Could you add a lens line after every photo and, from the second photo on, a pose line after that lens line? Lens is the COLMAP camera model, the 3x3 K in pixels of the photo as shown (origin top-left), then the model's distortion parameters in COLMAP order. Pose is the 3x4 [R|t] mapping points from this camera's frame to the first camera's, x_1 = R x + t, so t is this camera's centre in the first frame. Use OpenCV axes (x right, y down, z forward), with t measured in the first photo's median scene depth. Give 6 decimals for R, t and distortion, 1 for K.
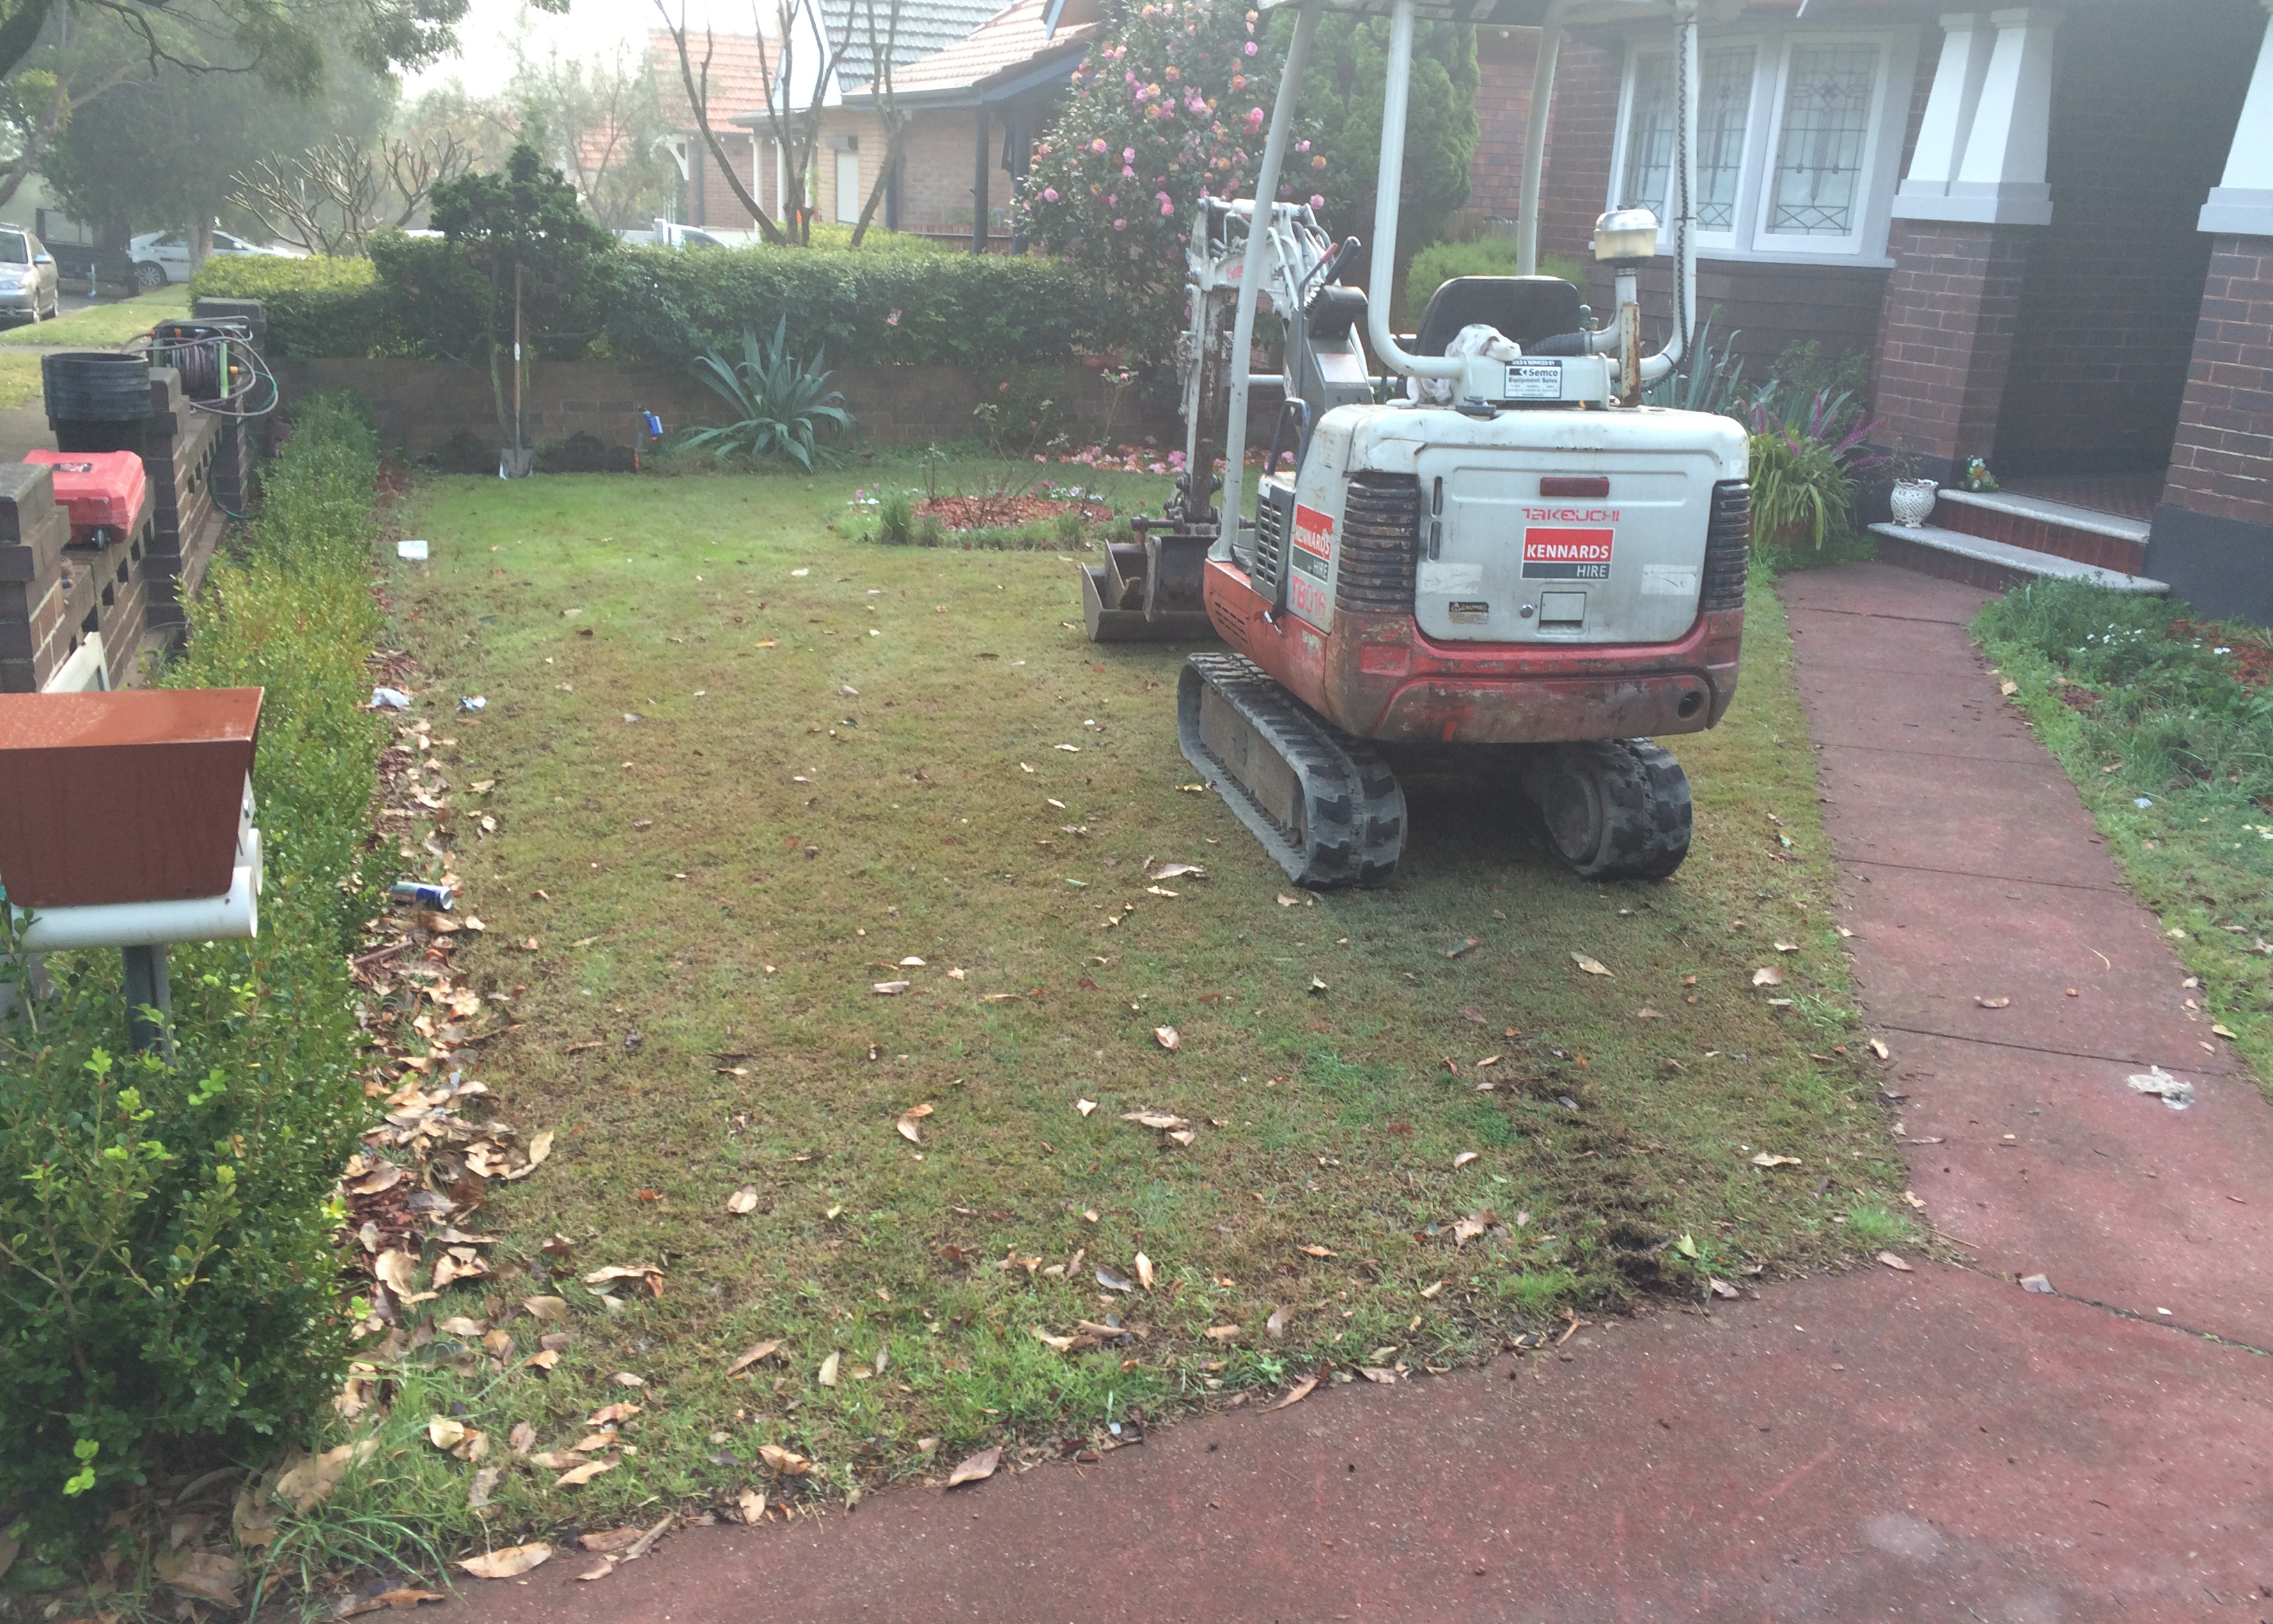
lens RADIAL K [[1968.7, 0, 1101.6], [0, 1968.7, 806.4], [0, 0, 1]] dist [0.088177, -0.137187]
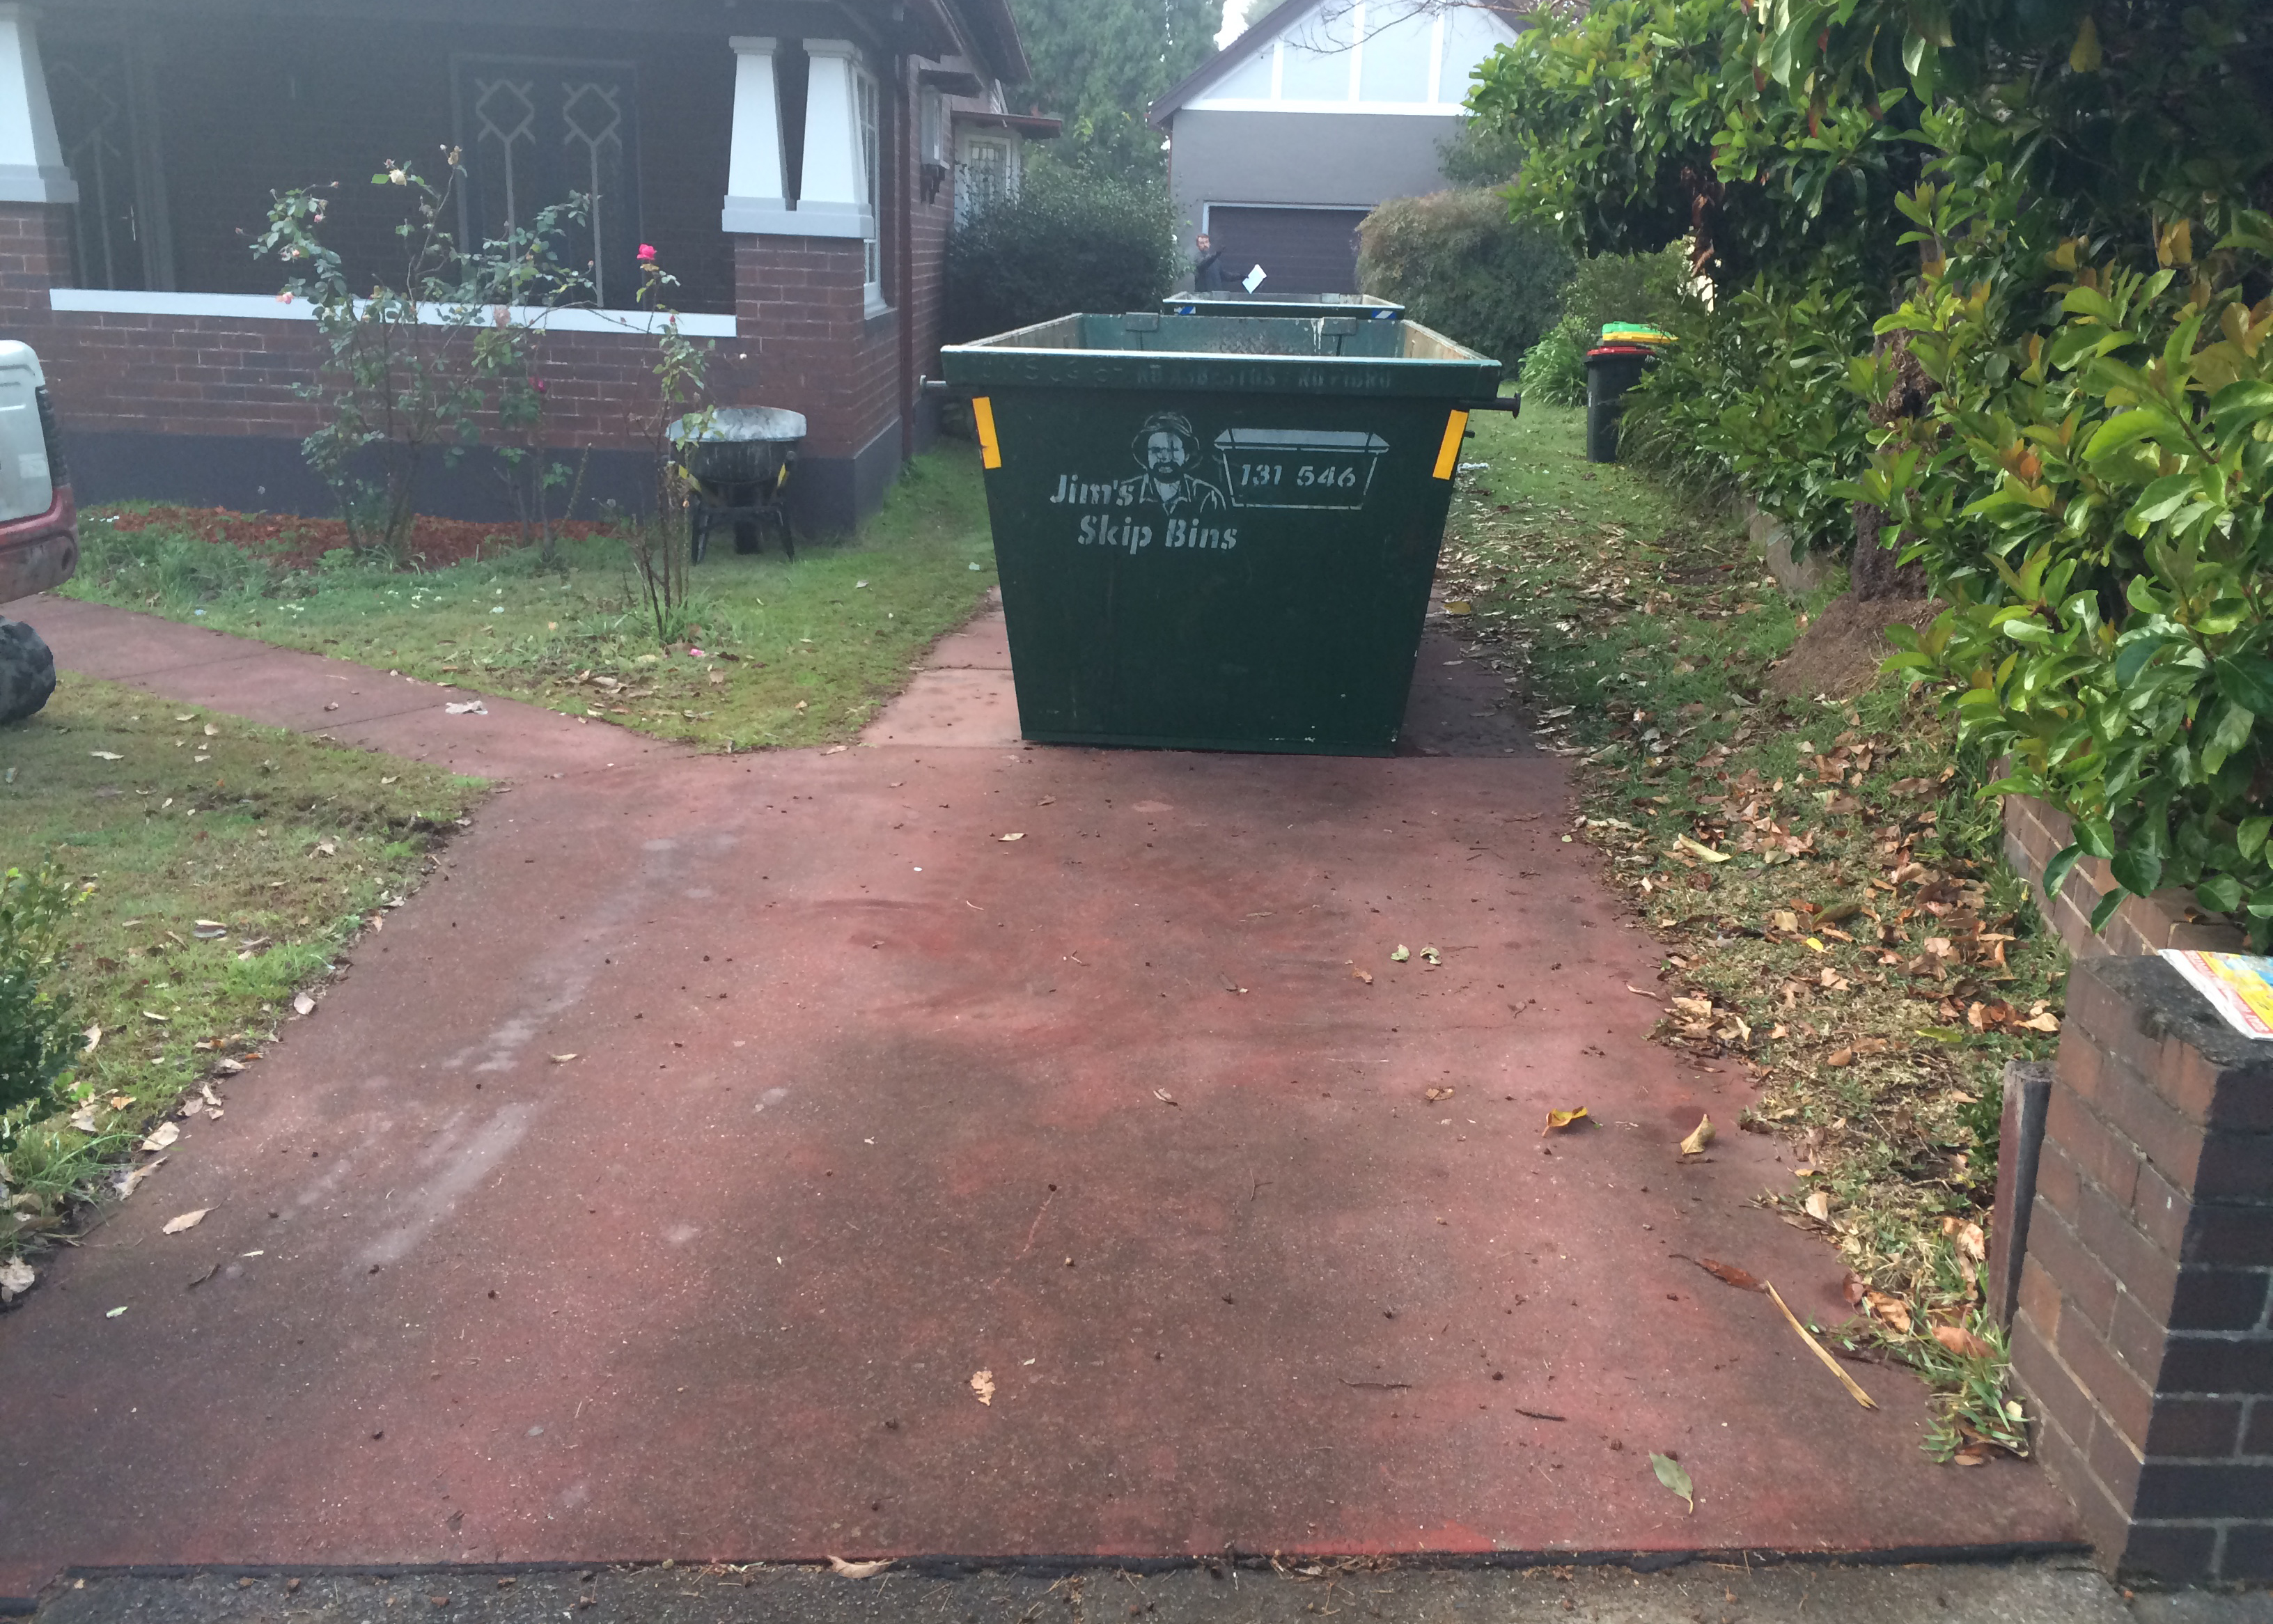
lens RADIAL K [[1982.0, 0, 1142.5], [0, 1982.0, 873.9], [0, 0, 1]] dist [0.106236, -0.164641]
pose [[0.319316, -0.314744, 0.893853, -1.051685], [0.270266, 0.934306, 0.232440, 0.036096], [-0.908292, 0.167356, 0.383403, -0.205662]]
